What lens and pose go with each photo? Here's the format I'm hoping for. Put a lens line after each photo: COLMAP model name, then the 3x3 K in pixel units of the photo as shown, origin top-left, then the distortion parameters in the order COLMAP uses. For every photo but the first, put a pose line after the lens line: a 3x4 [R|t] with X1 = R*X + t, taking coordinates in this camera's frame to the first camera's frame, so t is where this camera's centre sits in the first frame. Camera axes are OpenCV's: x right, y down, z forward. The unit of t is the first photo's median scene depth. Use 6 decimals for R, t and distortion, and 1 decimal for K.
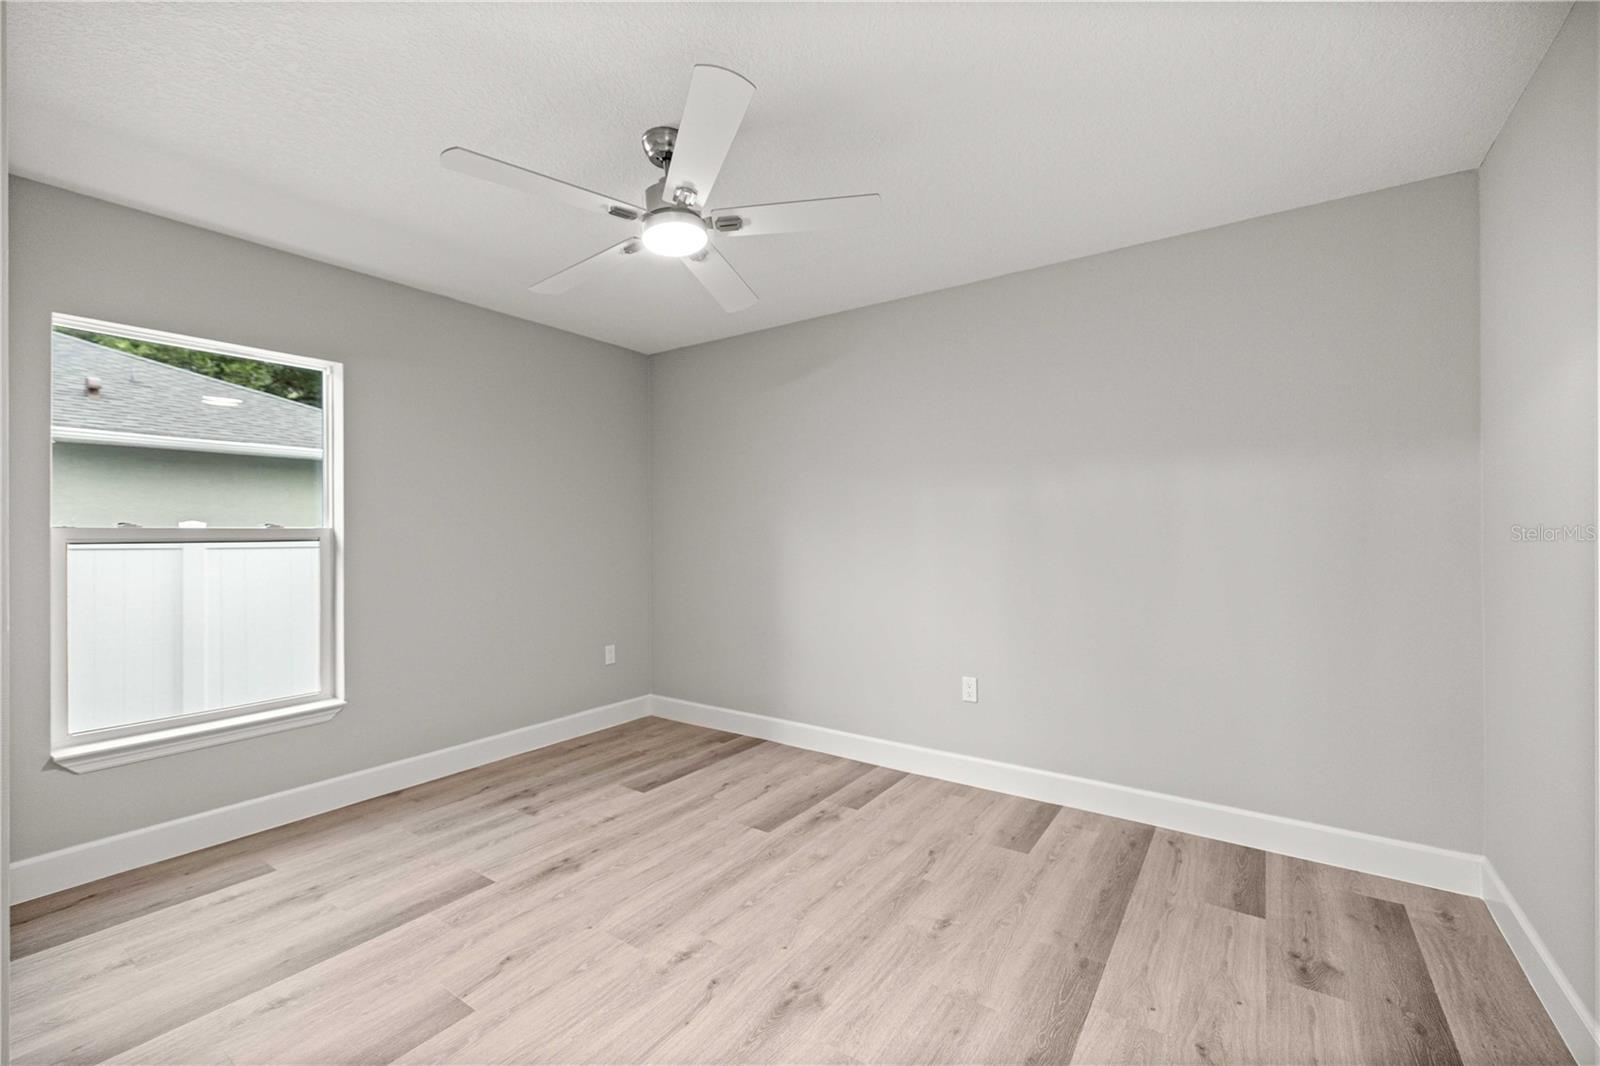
lens RADIAL K [[673.0, 0, 798.7], [0, 673.0, 535.8], [0, 0, 1]] dist [0.000997, 0.000051]
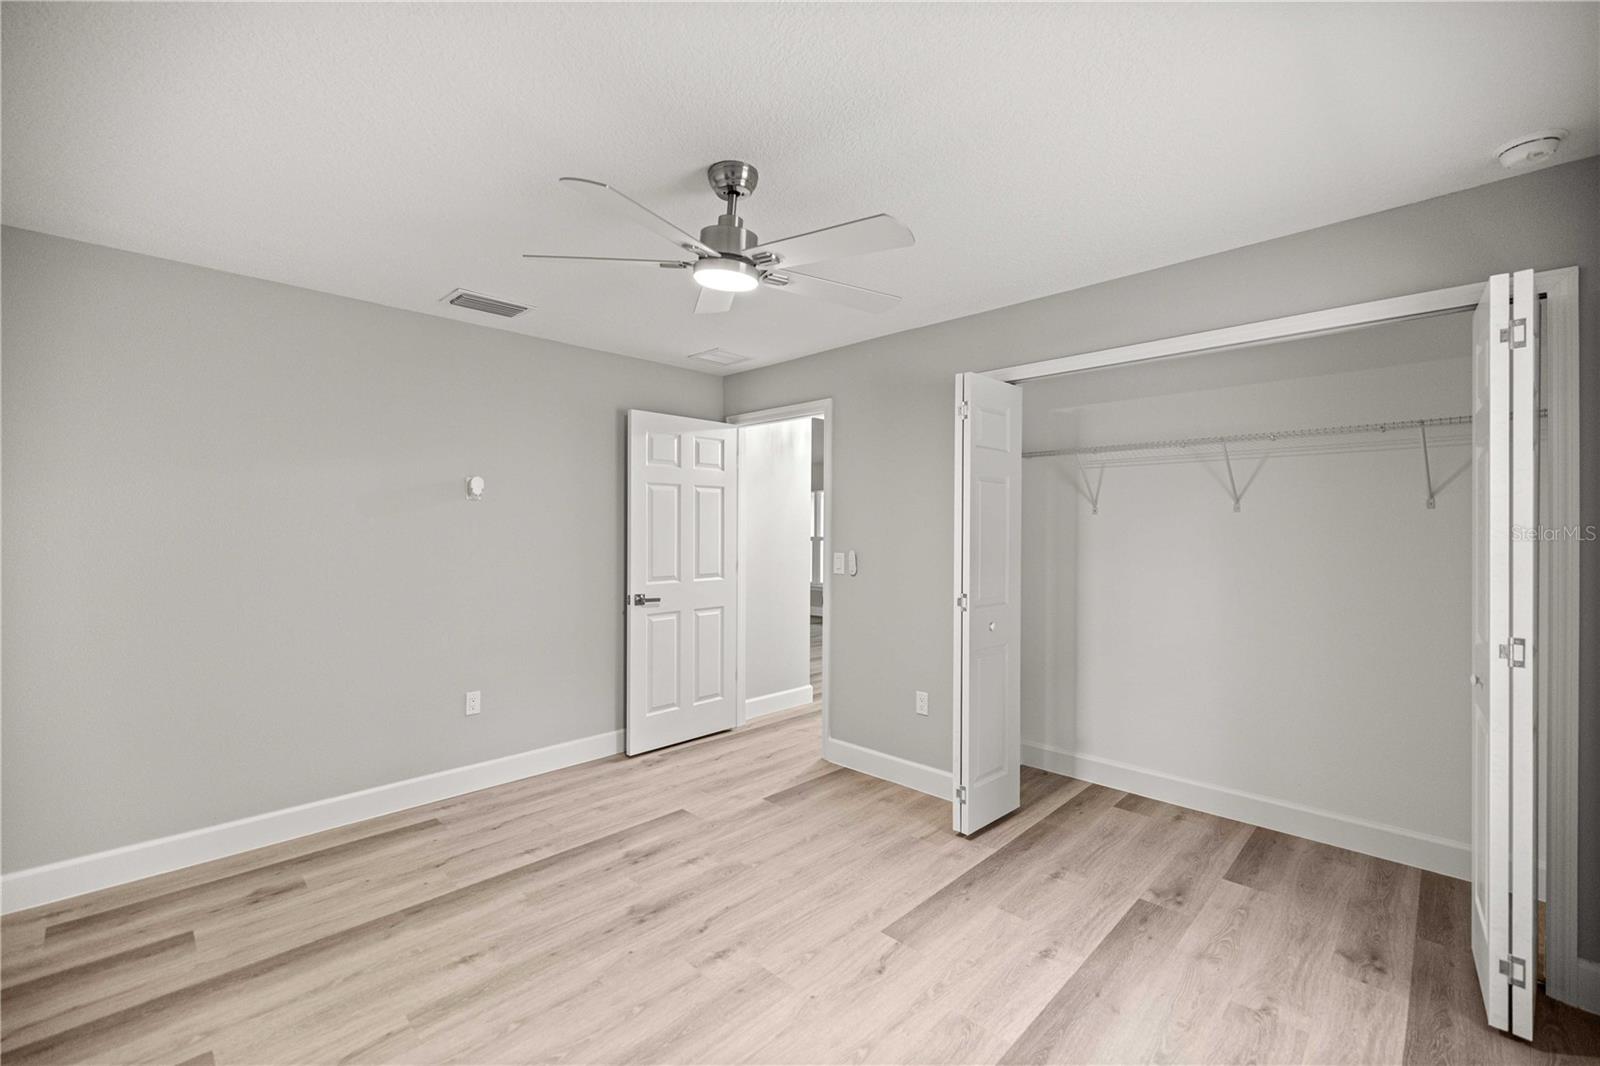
lens RADIAL K [[673.0, 0, 798.7], [0, 673.0, 535.8], [0, 0, 1]] dist [0.000997, 0.000051]
pose [[-0.986786, 0.001074, 0.162023, -0.483412], [0.003400, 0.999895, 0.014077, -0.081567], [-0.161991, 0.014442, -0.986687, 2.091942]]
